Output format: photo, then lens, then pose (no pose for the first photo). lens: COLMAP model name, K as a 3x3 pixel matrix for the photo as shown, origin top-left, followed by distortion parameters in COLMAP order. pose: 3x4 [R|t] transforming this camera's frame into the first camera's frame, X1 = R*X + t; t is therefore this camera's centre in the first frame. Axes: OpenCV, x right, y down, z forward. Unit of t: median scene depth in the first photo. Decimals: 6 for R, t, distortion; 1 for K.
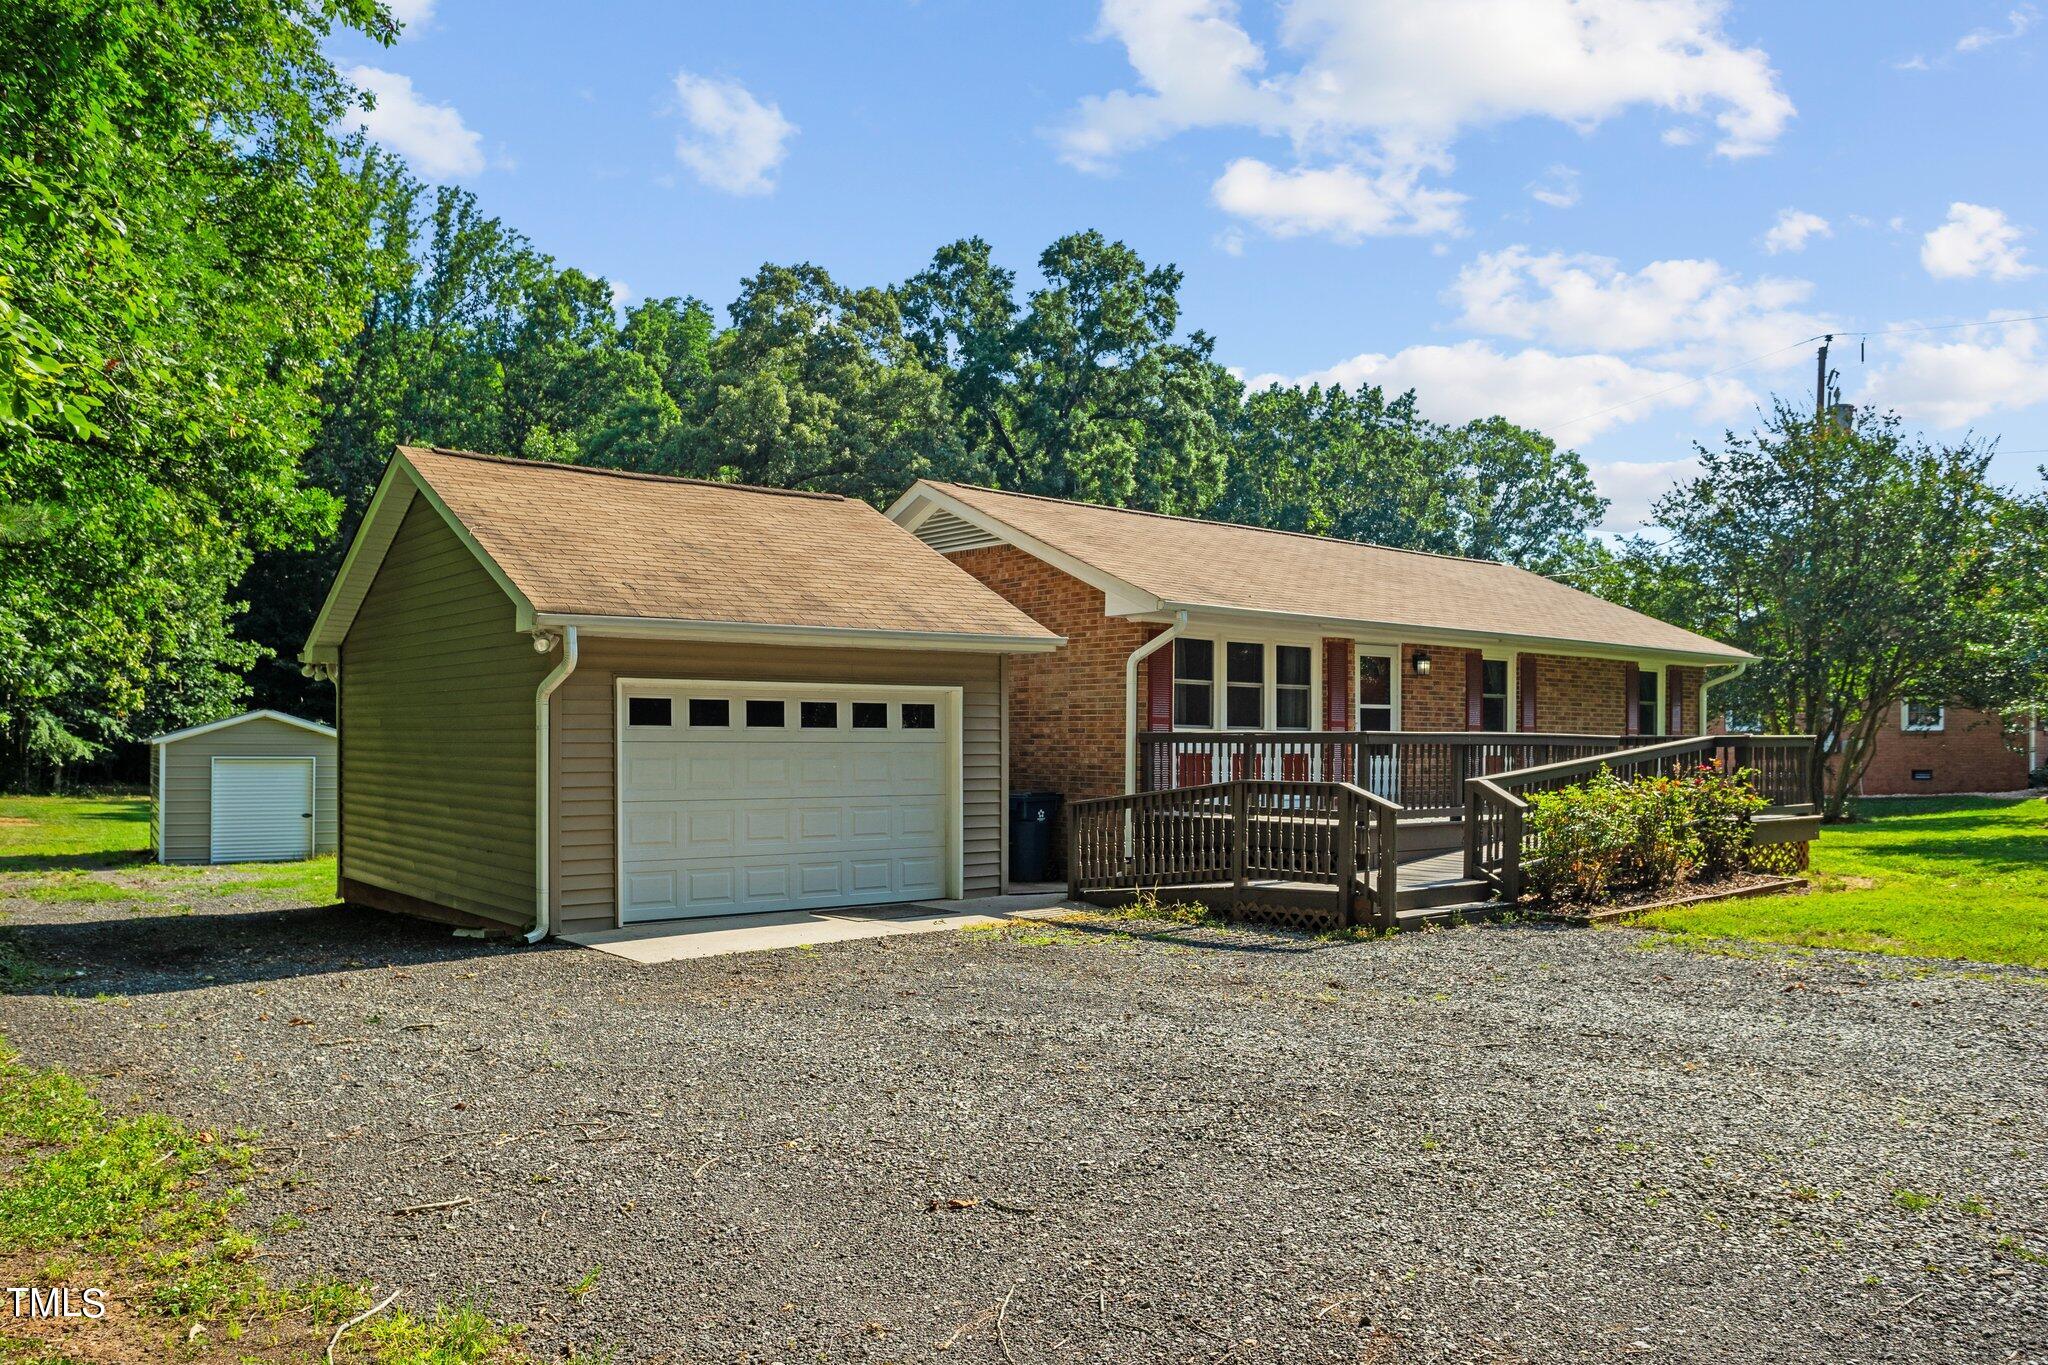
lens RADIAL K [[1512.4, 0, 998.5], [0, 1512.4, 760.4], [0, 0, 1]] dist [-0.036501, 0.094512]
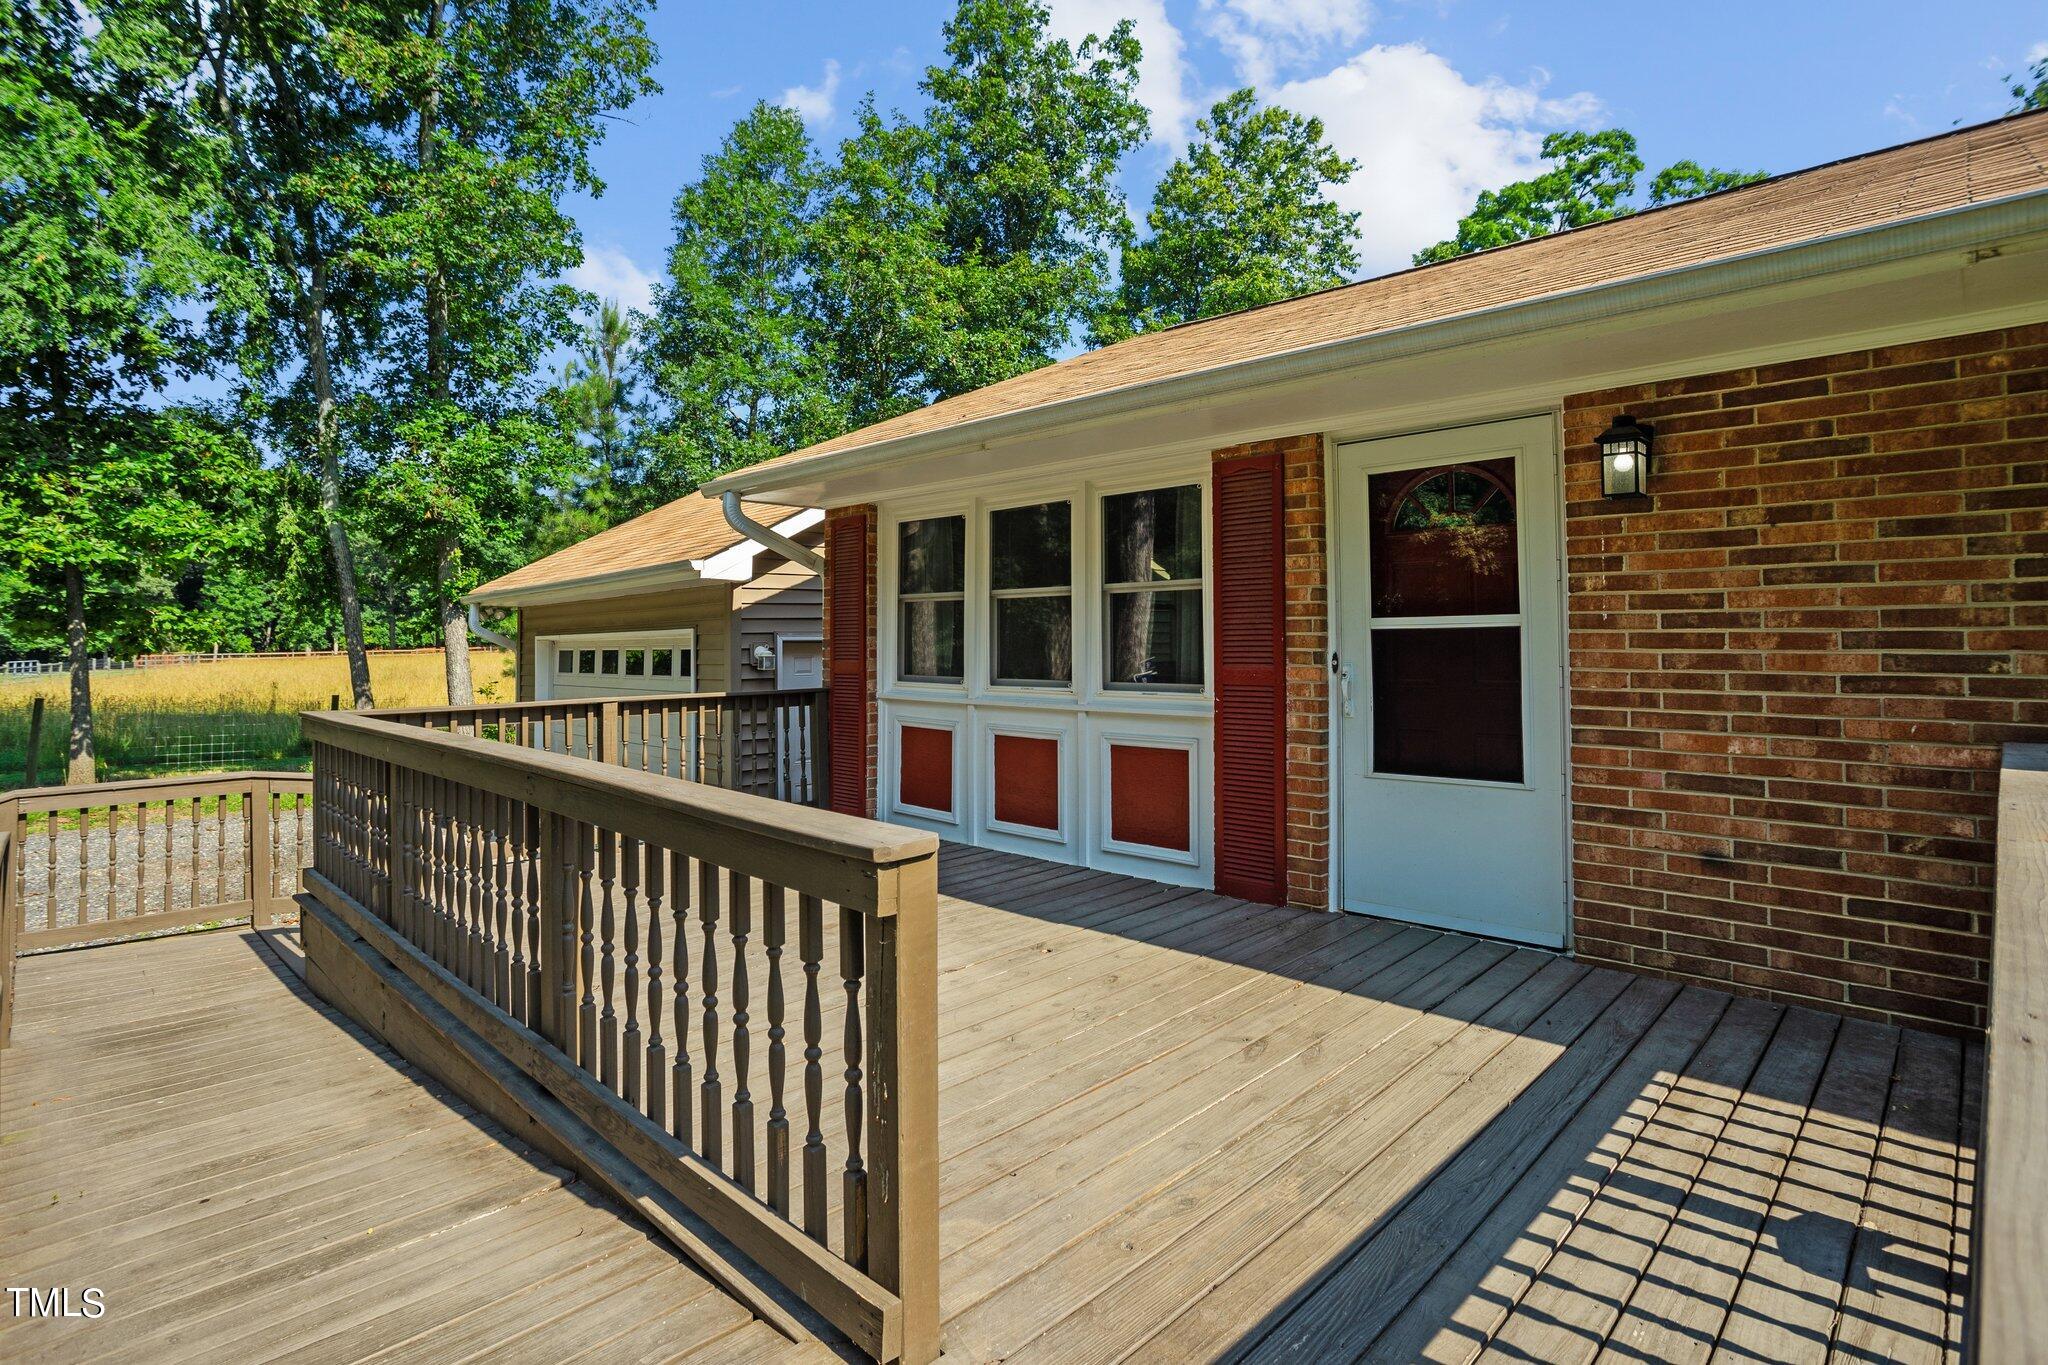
lens RADIAL K [[1016.5, 0, 1027.2], [0, 1016.5, 637.2], [0, 0, 1]] dist [-0.015801, 0.000219]
pose [[0.142637, -0.014076, -0.989675, 0.145862], [-0.005192, 0.999874, -0.014969, -0.009358], [0.989761, 0.007273, 0.142546, 0.286186]]
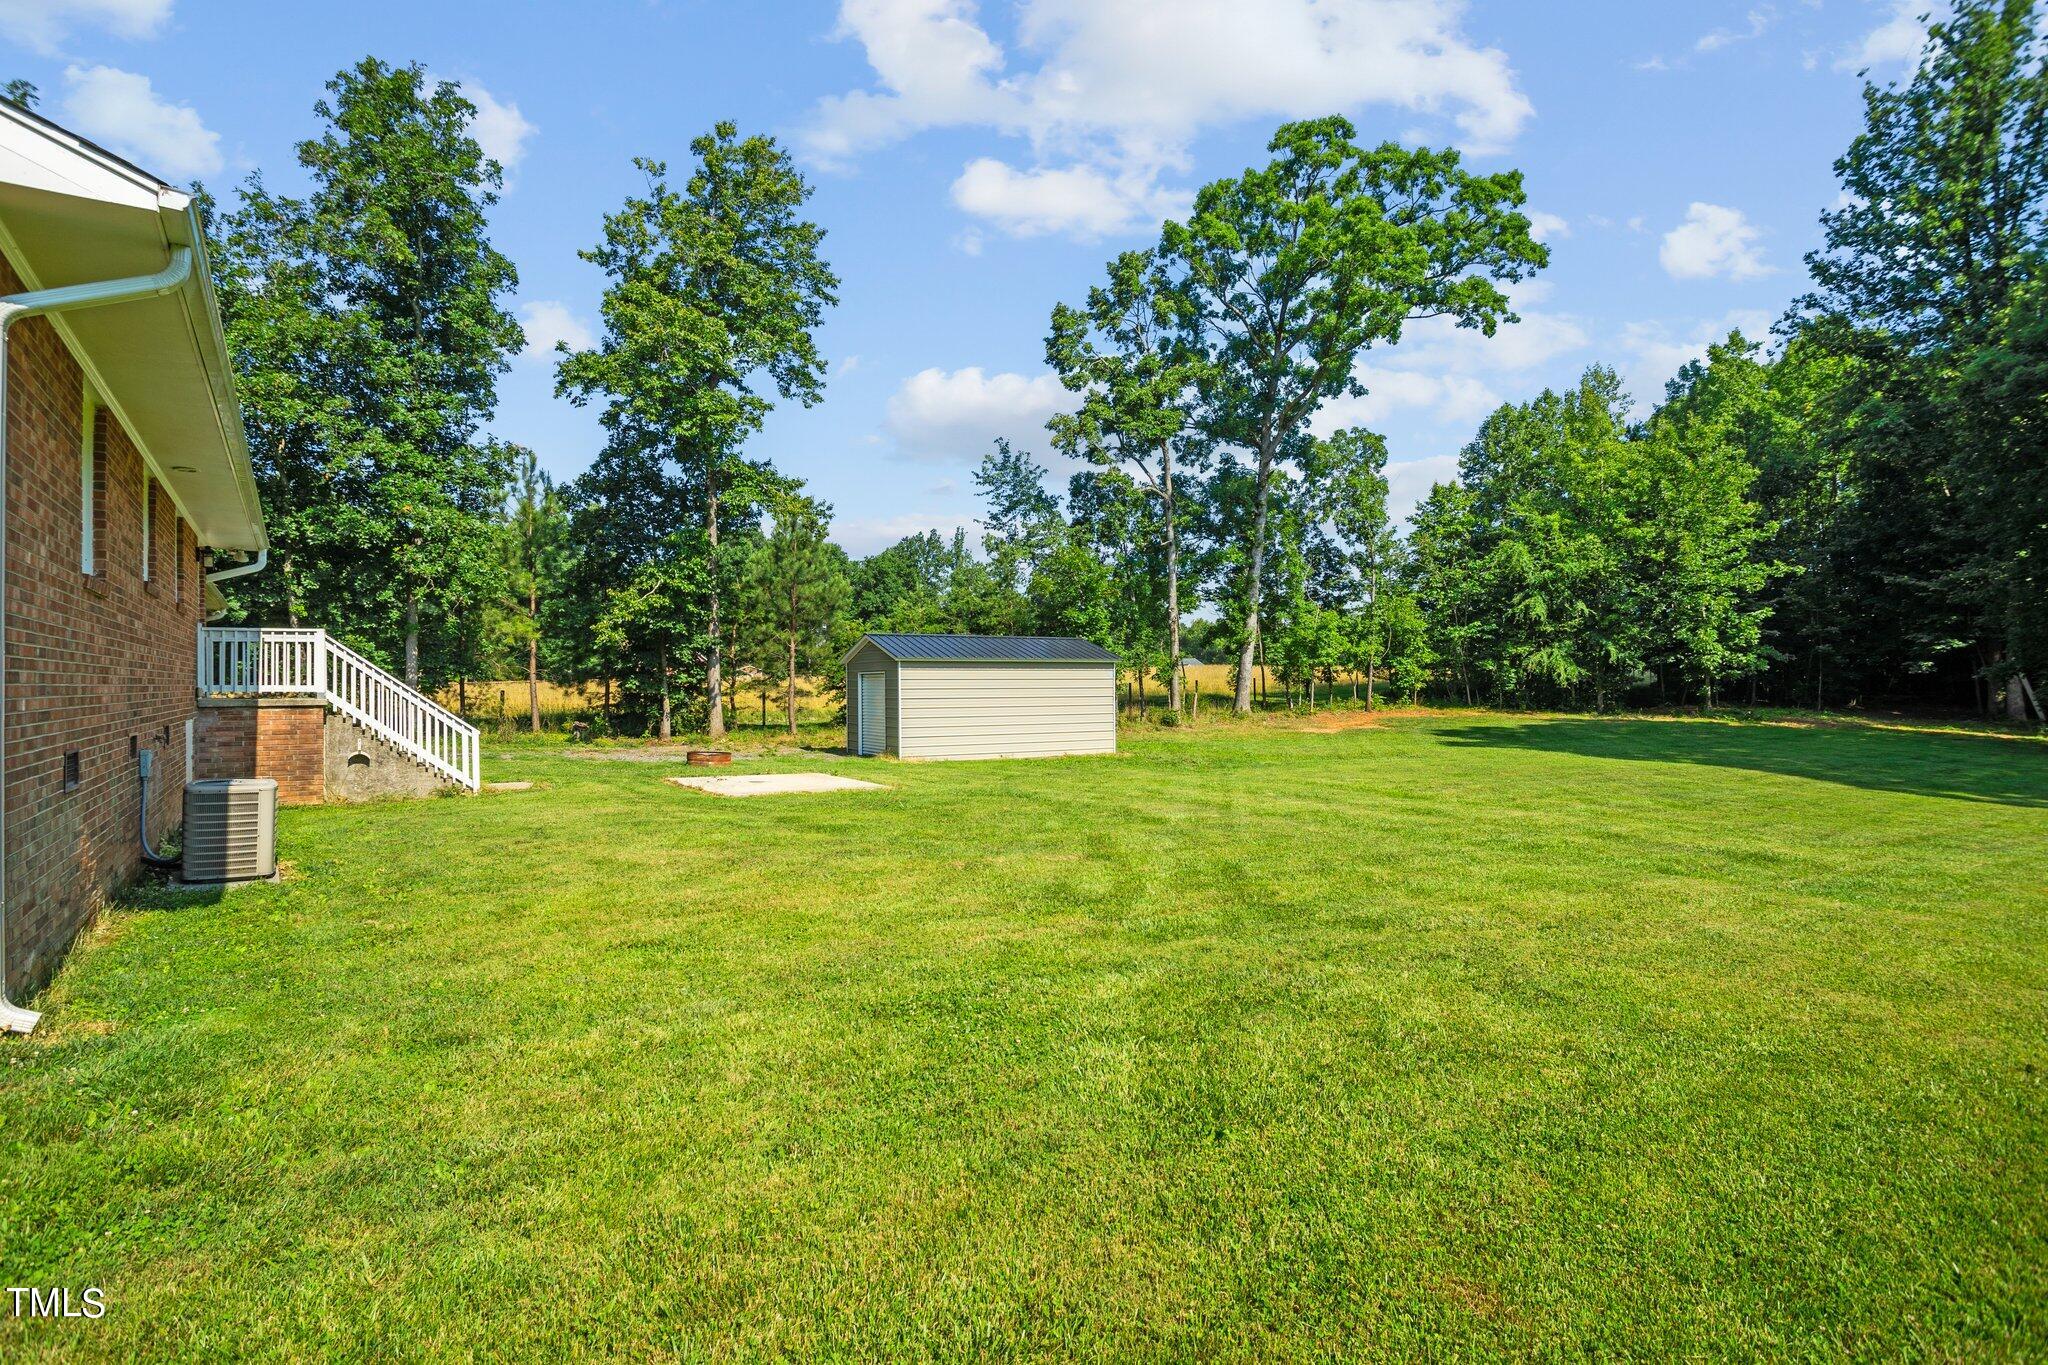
lens RADIAL K [[999.5, 0, 998.0], [0, 999.5, 677.1], [0, 0, 1]] dist [-0.093892, 0.040443]
pose [[-0.061011, -0.011995, -0.998065, 0.167682], [-0.001821, 0.999927, -0.011906, 0.005192], [0.998135, 0.001091, -0.061028, 0.582678]]
